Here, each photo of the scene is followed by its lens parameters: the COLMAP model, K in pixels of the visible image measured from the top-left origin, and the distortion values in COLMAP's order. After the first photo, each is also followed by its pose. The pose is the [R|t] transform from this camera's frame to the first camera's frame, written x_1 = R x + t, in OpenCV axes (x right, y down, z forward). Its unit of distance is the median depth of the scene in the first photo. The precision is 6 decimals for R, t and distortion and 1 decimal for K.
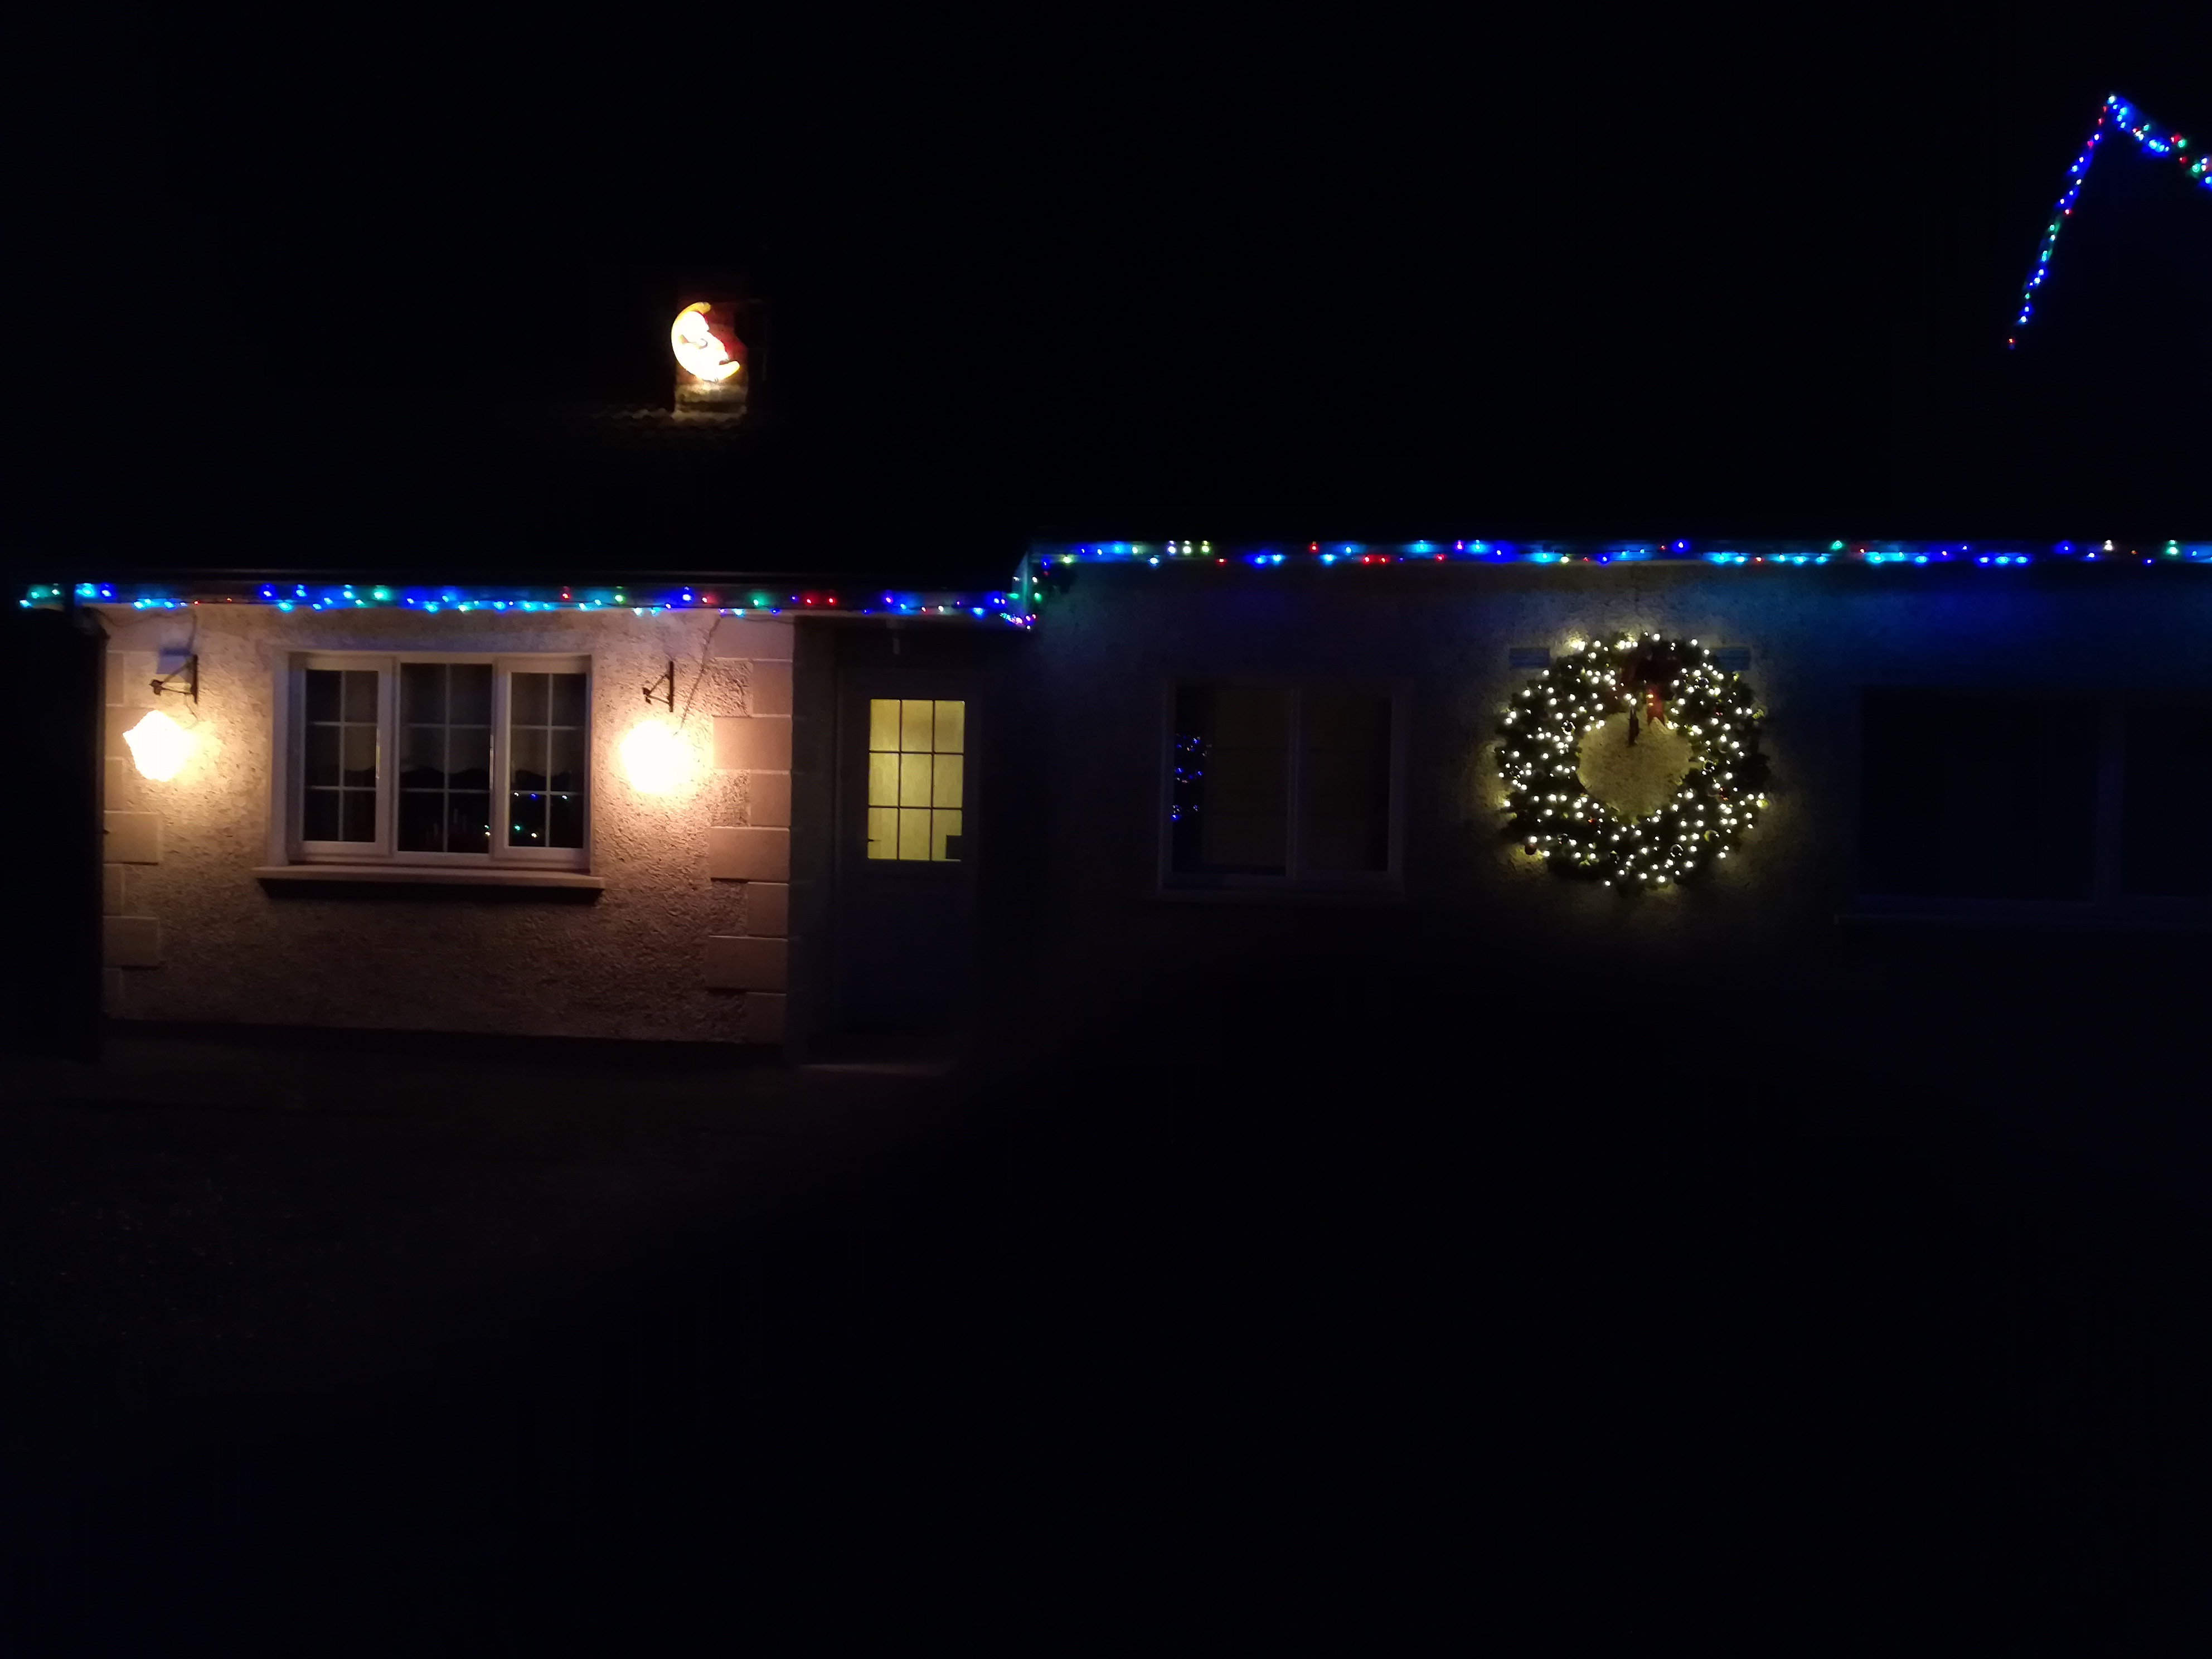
lens RADIAL K [[1667.6, 0, 1098.8], [0, 1667.6, 836.0], [0, 0, 1]] dist [0.003376, -0.002160]
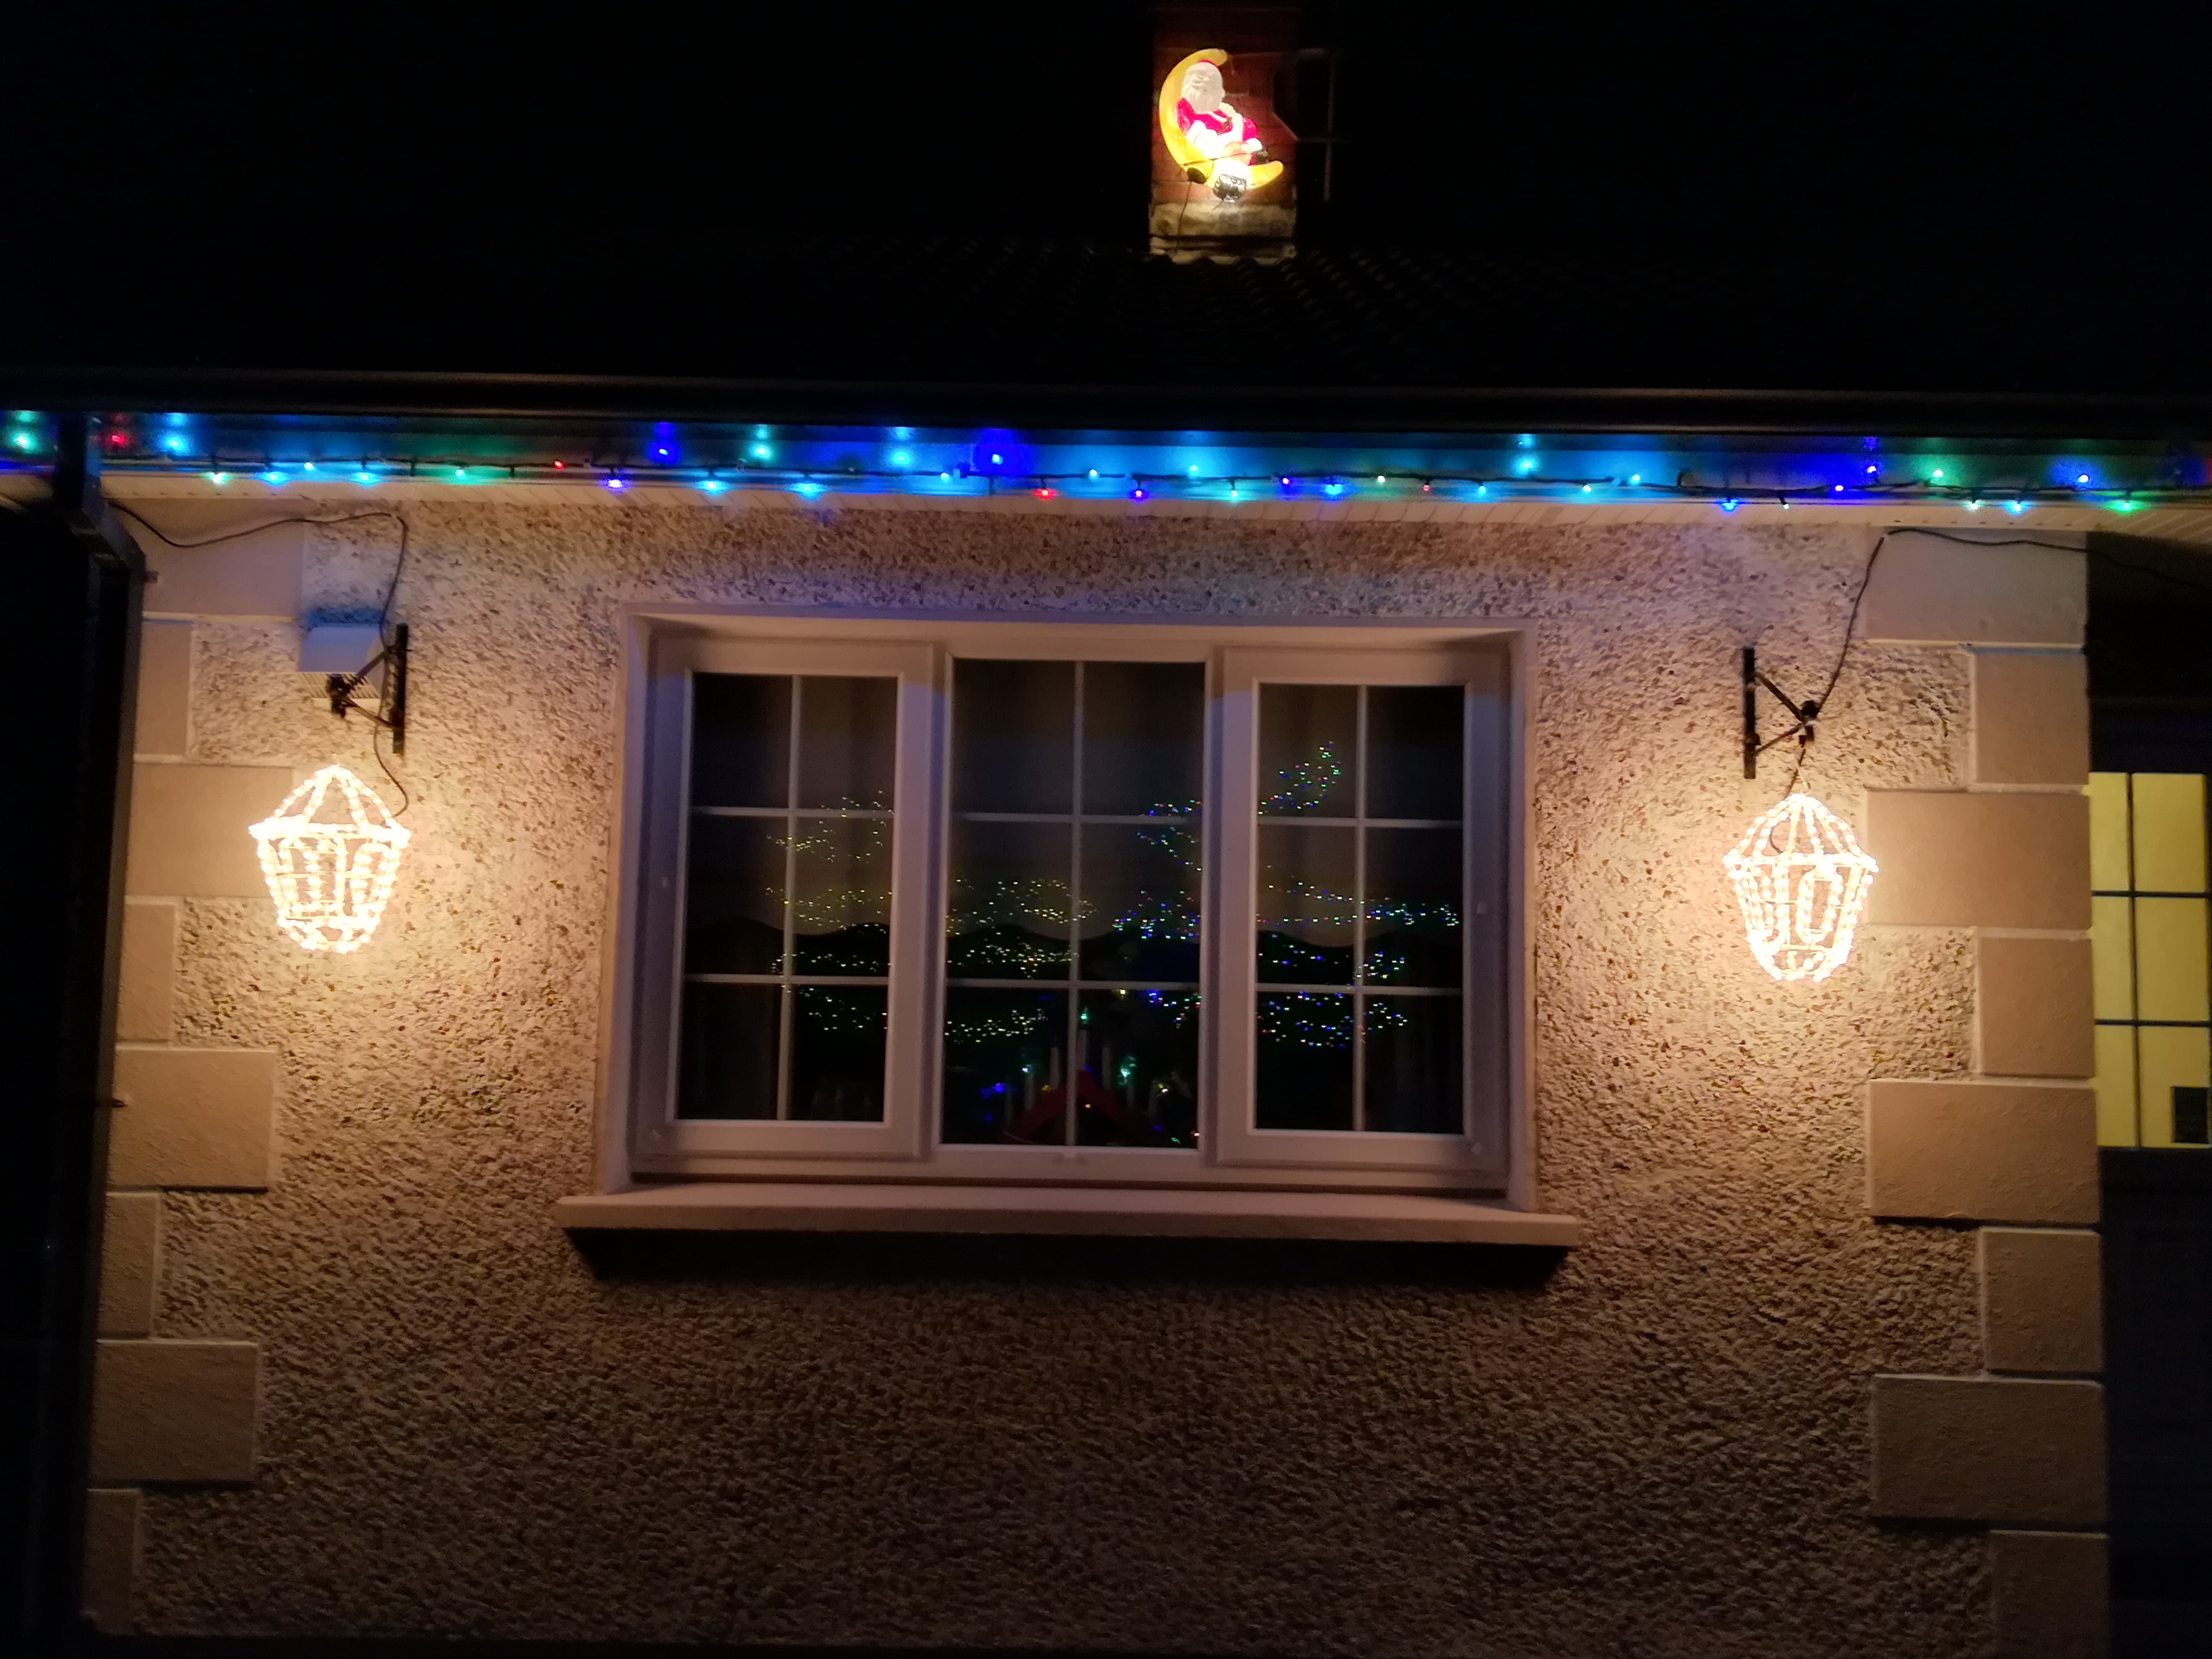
lens RADIAL K [[1819.1, 0, 1107.9], [0, 1819.1, 833.2], [0, 0, 1]] dist [0.028387, -0.010114]
pose [[0.991528, 0.005617, 0.129769, -0.438552], [0.006898, 0.995378, -0.095790, -0.021574], [-0.129708, 0.095873, 0.986906, 0.580004]]
